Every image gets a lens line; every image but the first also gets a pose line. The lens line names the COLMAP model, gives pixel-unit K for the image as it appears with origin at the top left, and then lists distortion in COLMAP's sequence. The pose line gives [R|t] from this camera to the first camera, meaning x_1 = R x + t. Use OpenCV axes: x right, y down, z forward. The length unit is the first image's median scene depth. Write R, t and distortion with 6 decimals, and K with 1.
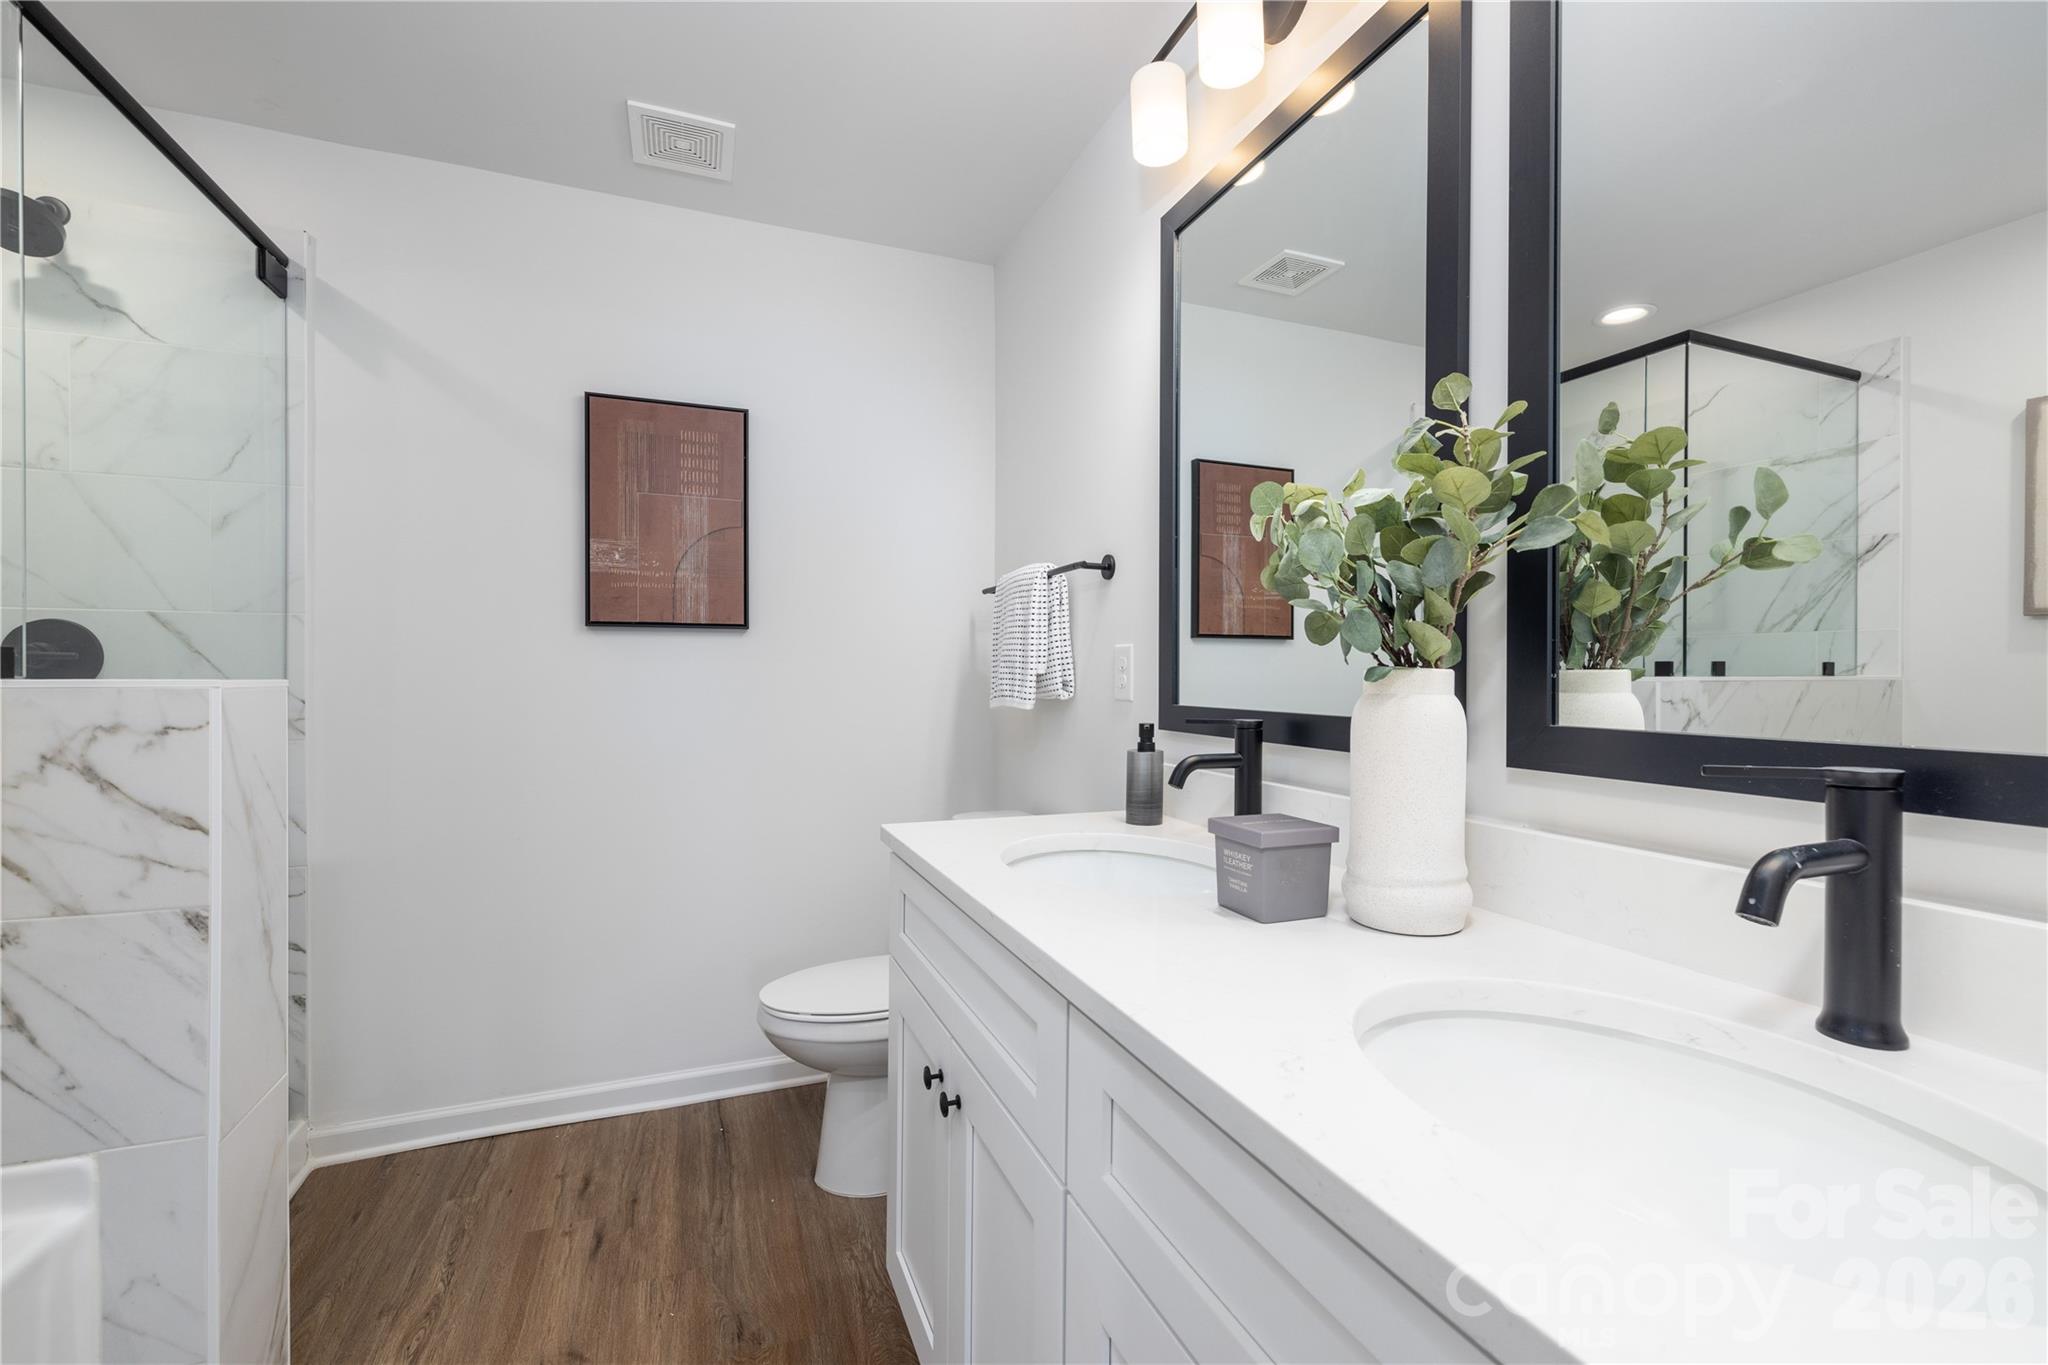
lens RADIAL K [[859.6, 0, 1021.2], [0, 859.6, 683.6], [0, 0, 1]] dist [0.002791, -0.000585]
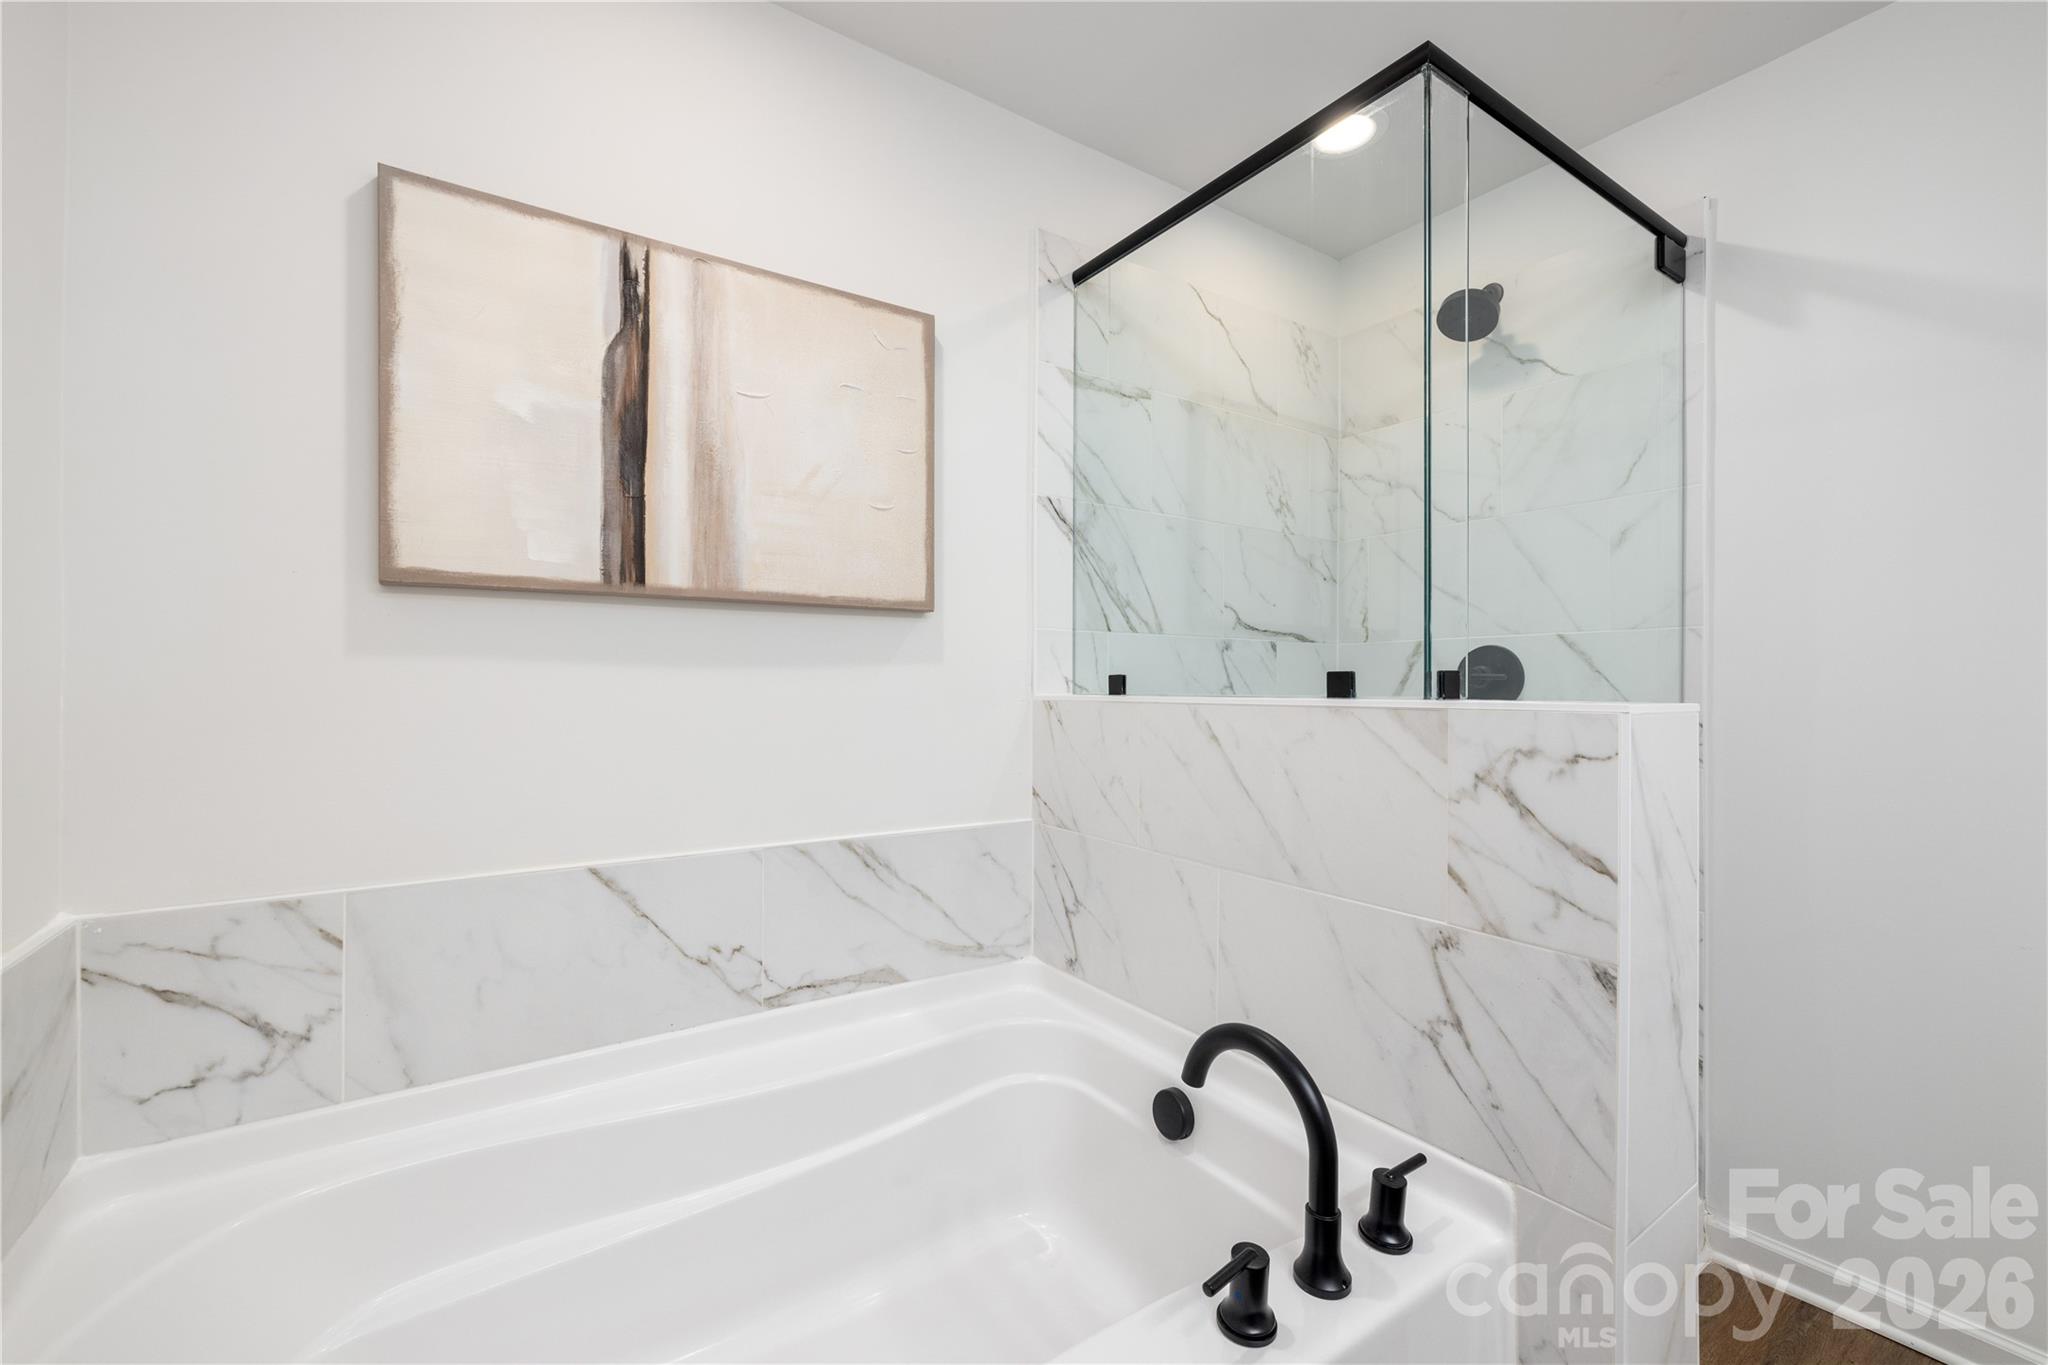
lens RADIAL K [[859.6, 0, 1027.8], [0, 859.6, 684.0], [0, 0, 1]] dist [0.002791, -0.000585]
pose [[0.228462, -0.006399, -0.973532, -0.225750], [-0.010750, 0.999901, -0.009095, -0.010130], [0.973493, 0.012543, 0.228371, 0.214024]]
